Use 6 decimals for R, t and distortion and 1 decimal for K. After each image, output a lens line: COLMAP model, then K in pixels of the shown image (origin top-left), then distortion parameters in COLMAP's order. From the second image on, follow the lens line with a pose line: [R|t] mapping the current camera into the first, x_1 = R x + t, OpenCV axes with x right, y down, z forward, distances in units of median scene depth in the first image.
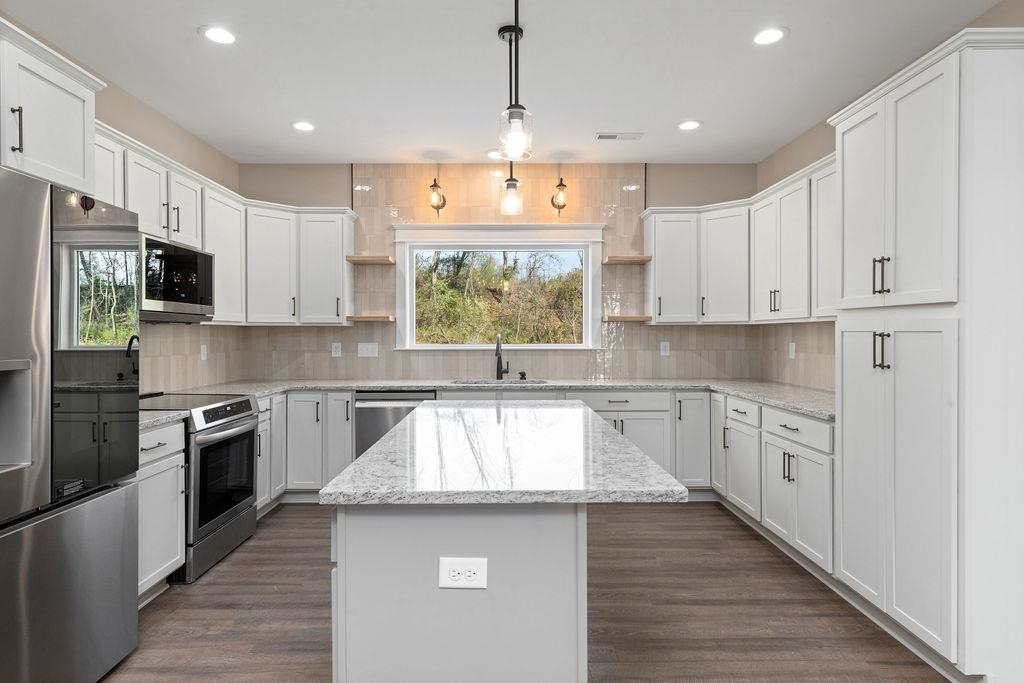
lens RADIAL K [[573.7, 0, 507.0], [0, 573.7, 334.9], [0, 0, 1]] dist [0.011635, -0.000454]
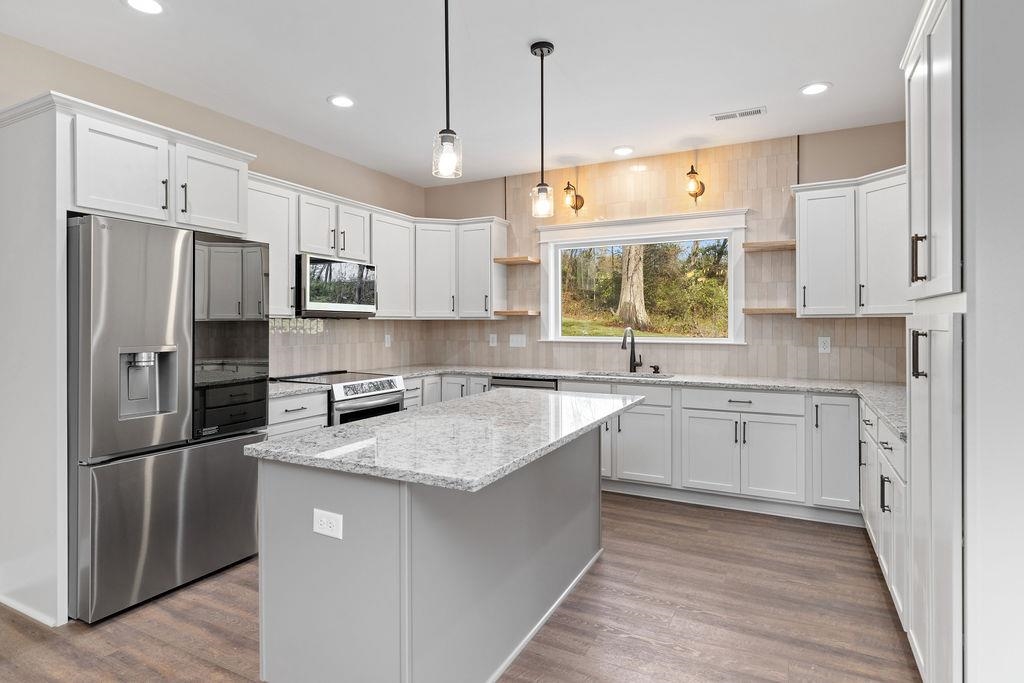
lens RADIAL K [[553.9, 0, 504.7], [0, 553.9, 321.0], [0, 0, 1]] dist [-0.000693, -0.000371]
pose [[0.882235, -0.000720, -0.470809, 0.262042], [-0.002477, 0.999978, -0.006172, -0.006233], [0.470803, 0.006611, 0.882214, 0.036884]]
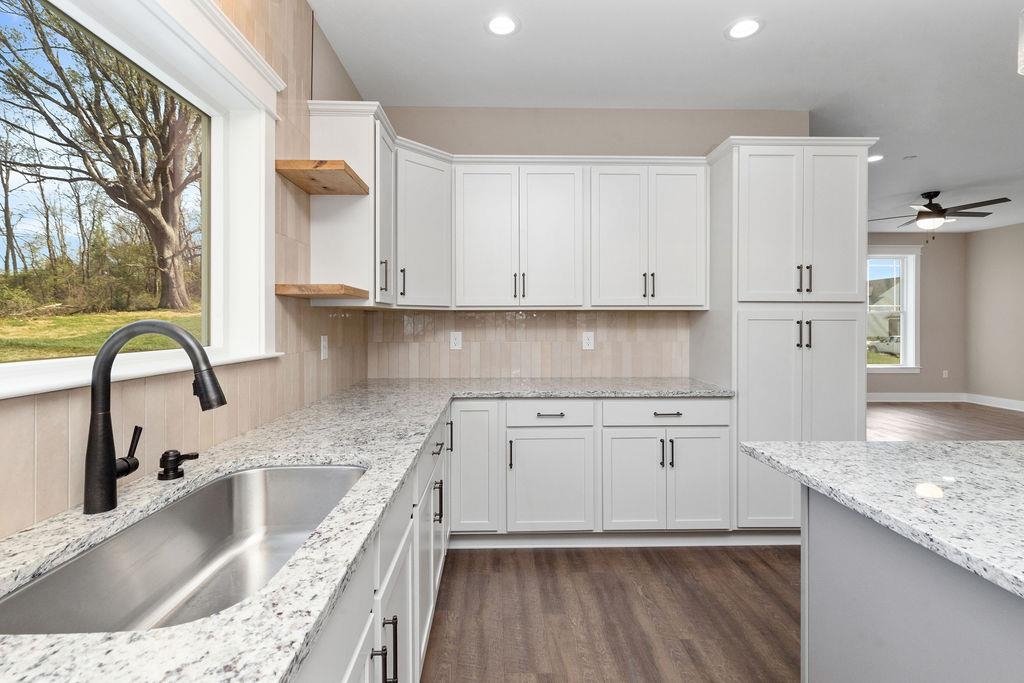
lens RADIAL K [[462.8, 0, 507.4], [0, 462.8, 325.1], [0, 0, 1]] dist [0.004930, -0.000151]
pose [[-0.016365, -0.000737, 0.999866, -0.221301], [0.002324, 0.999997, 0.000775, 0.001838], [-0.999863, 0.002337, -0.016364, 0.887377]]
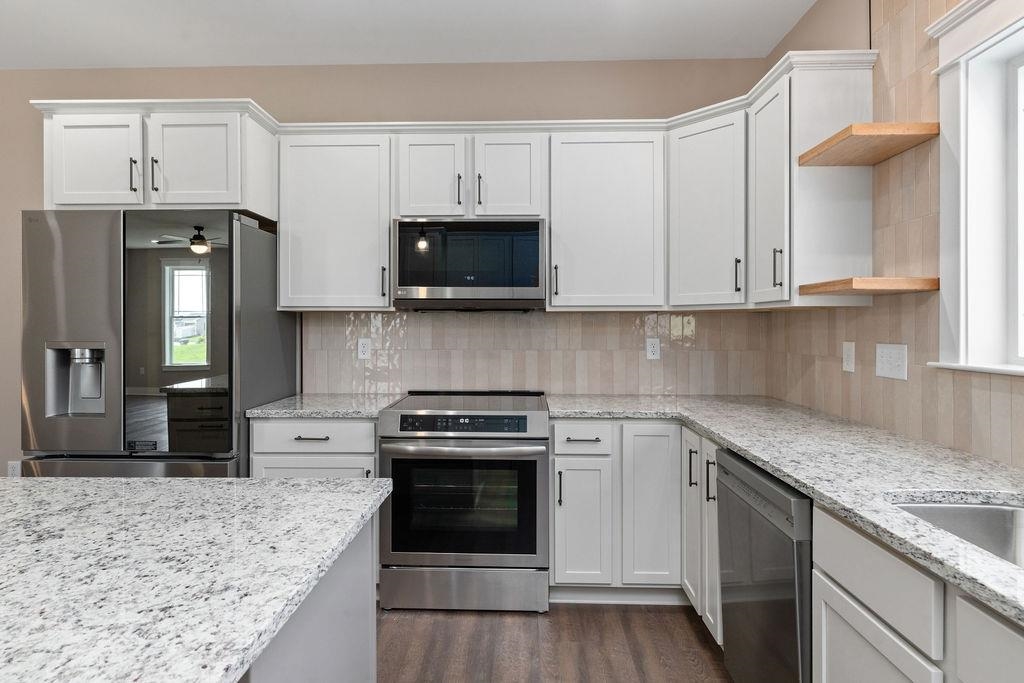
lens RADIAL K [[573.7, 0, 506.4], [0, 573.7, 323.7], [0, 0, 1]] dist [0.011635, -0.000454]
pose [[-0.041480, -0.000853, -0.999139, 0.201643], [-0.001859, 0.999998, -0.000776, -0.000651], [0.999138, 0.001825, -0.041482, 0.791190]]
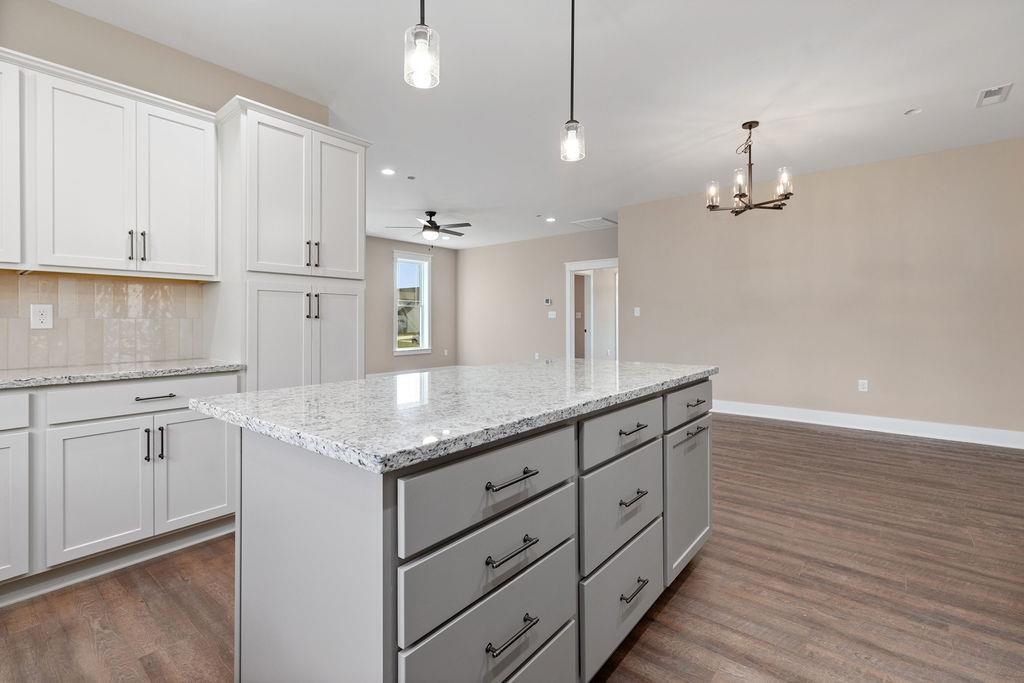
lens RADIAL K [[462.8, 0, 504.4], [0, 462.8, 320.0], [0, 0, 1]] dist [0.004930, -0.000151]
pose [[-0.764195, 0.007224, 0.644945, -0.239680], [0.006271, 0.999973, -0.003770, 0.035664], [-0.644955, 0.001163, -0.764220, 0.816161]]
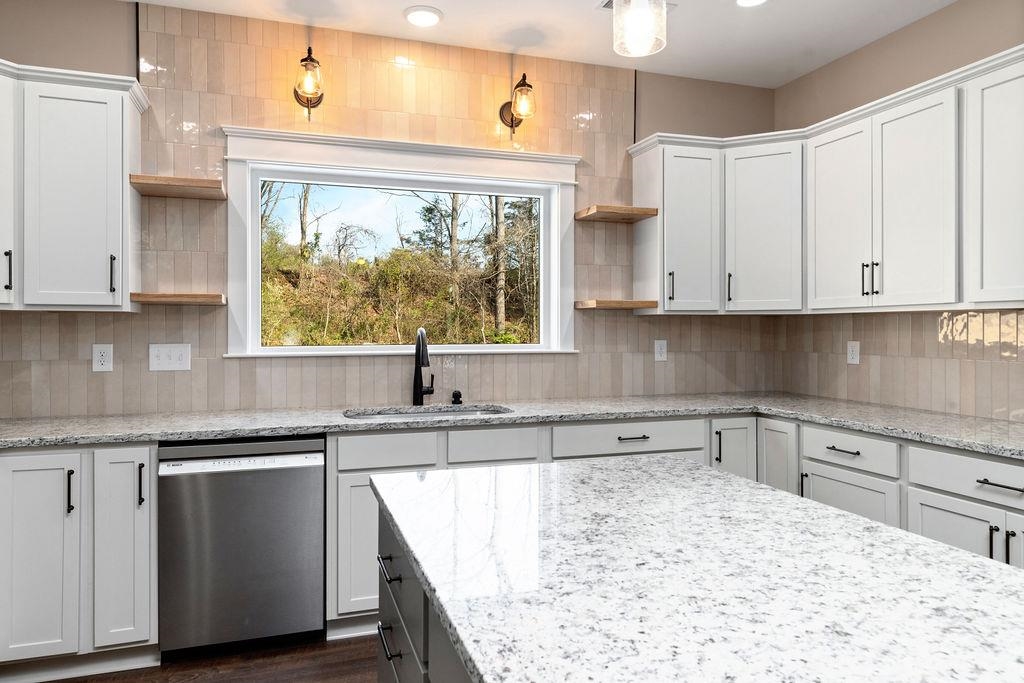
lens RADIAL K [[669.5, 0, 506.0], [0, 669.5, 327.7], [0, 0, 1]] dist [0.014273, -0.001650]
pose [[0.952352, 0.001919, 0.304995, -0.145861], [-0.001097, 0.999995, -0.002864, -0.000148], [-0.304999, 0.002393, 0.952350, 0.334275]]
